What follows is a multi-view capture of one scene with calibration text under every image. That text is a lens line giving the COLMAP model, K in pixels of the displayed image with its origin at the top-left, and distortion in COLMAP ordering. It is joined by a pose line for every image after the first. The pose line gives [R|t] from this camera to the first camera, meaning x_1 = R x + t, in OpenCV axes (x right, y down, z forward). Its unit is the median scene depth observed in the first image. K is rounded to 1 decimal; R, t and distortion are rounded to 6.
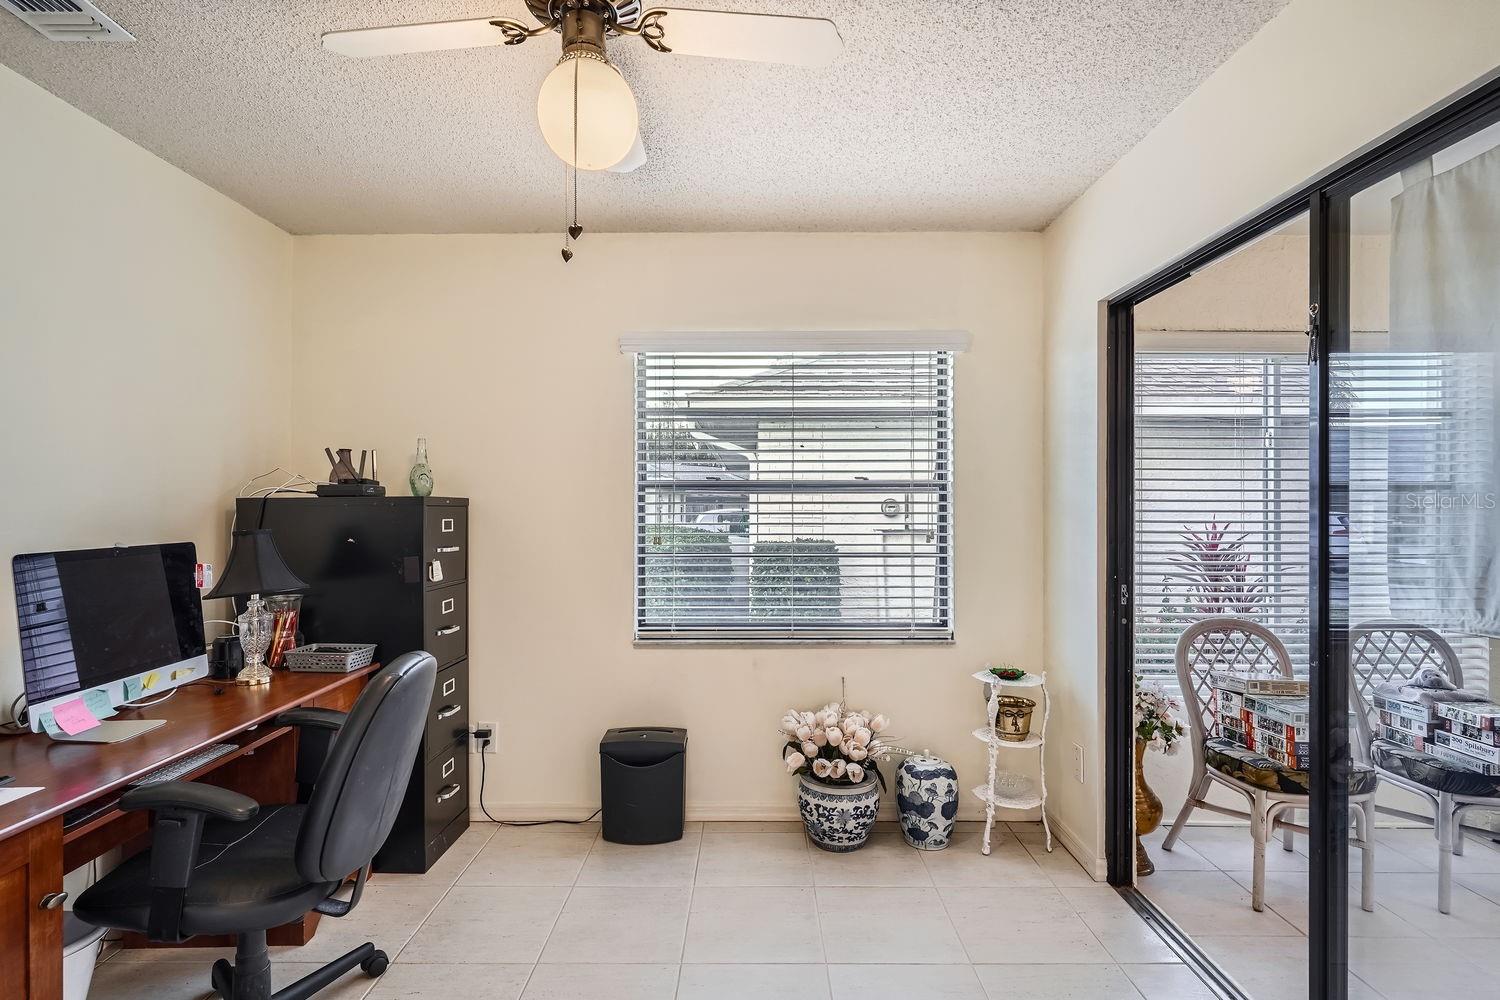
lens RADIAL K [[752.1, 0, 748.4], [0, 752.1, 498.8], [0, 0, 1]] dist [0.001430, -0.000563]
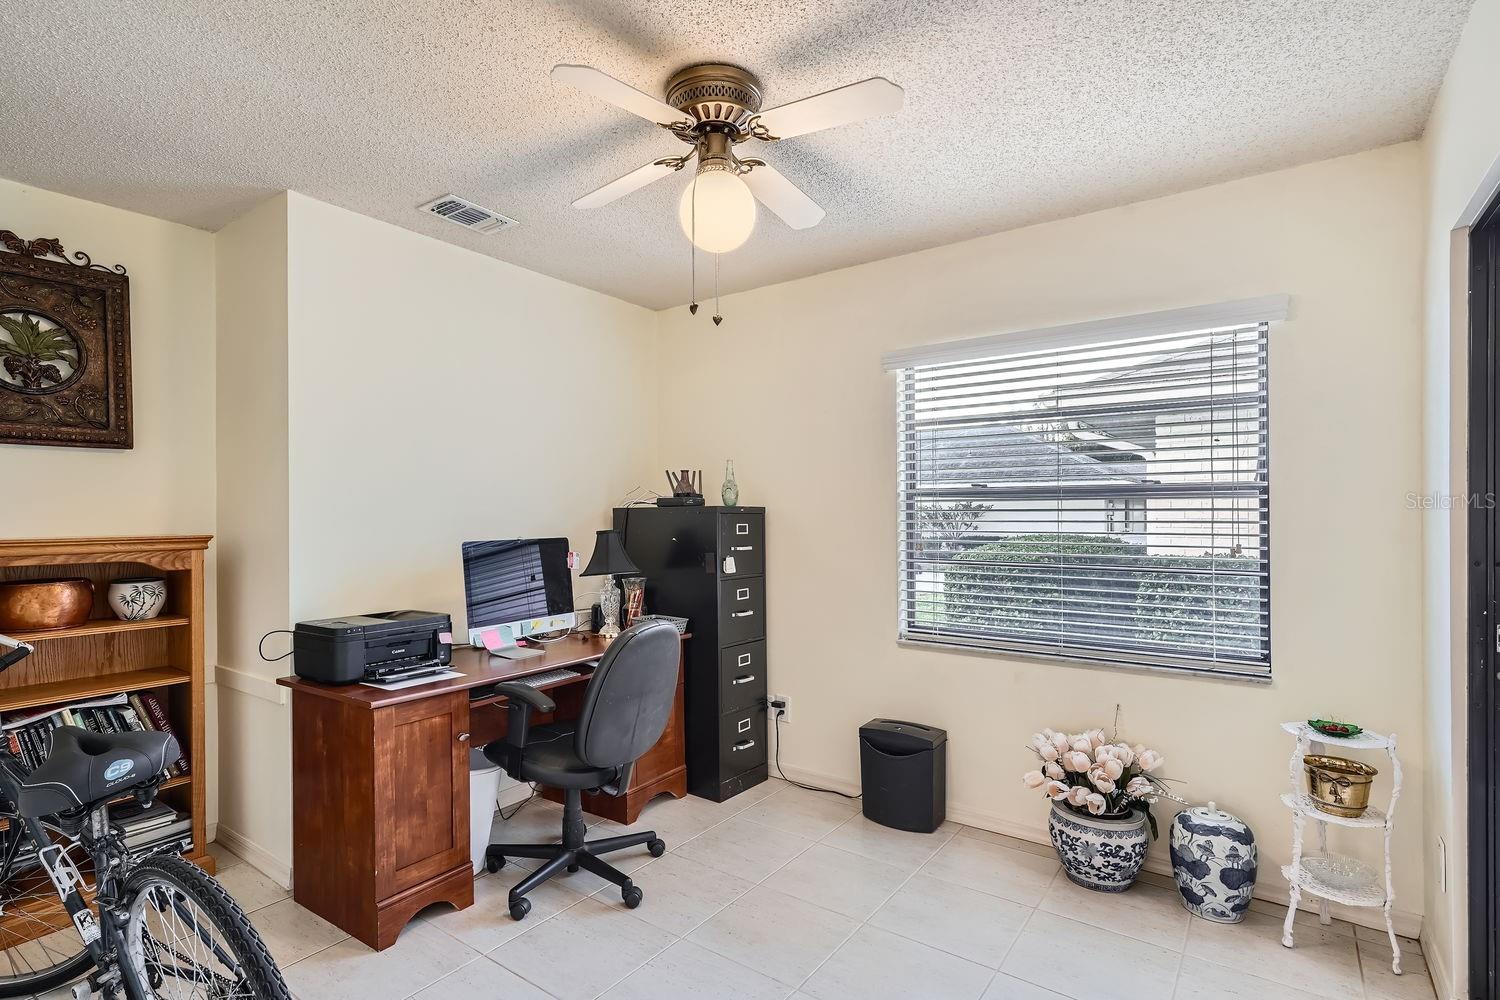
lens RADIAL K [[761.0, 0, 693.5], [0, 761.0, 509.7], [0, 0, 1]] dist [-0.002729, 0.000347]
pose [[0.781492, -0.003305, -0.623907, 0.323133], [0.006457, 0.999975, 0.002792, -0.000675], [0.623882, -0.006211, 0.781494, -0.028055]]
